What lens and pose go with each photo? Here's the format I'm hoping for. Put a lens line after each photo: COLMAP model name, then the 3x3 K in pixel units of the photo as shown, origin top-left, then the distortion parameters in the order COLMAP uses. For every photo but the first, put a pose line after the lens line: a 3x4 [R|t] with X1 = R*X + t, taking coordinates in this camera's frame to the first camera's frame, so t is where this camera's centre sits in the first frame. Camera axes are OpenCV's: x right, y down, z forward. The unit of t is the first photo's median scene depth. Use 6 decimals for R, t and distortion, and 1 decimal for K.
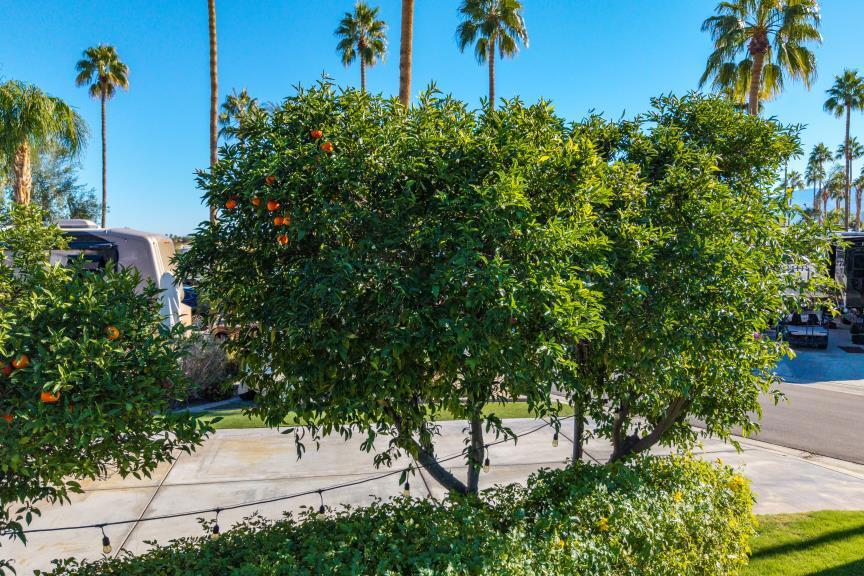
lens RADIAL K [[597.6, 0, 432.0], [0, 597.6, 288.0], [0, 0, 1]] dist [-0.003419, -0.000917]
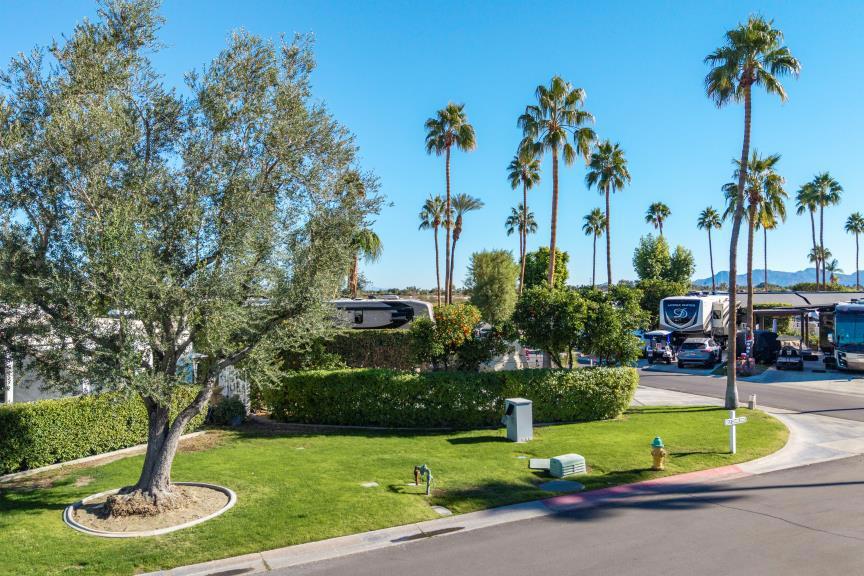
lens RADIAL K [[608.7, 0, 432.0], [0, 608.7, 288.0], [0, 0, 1]] dist [0.009319, 0.001760]
pose [[0.971636, -0.000755, -0.236479, 0.026662], [-0.020324, 0.996028, -0.086687, 0.026478], [0.235605, 0.089034, 0.967762, -0.685560]]
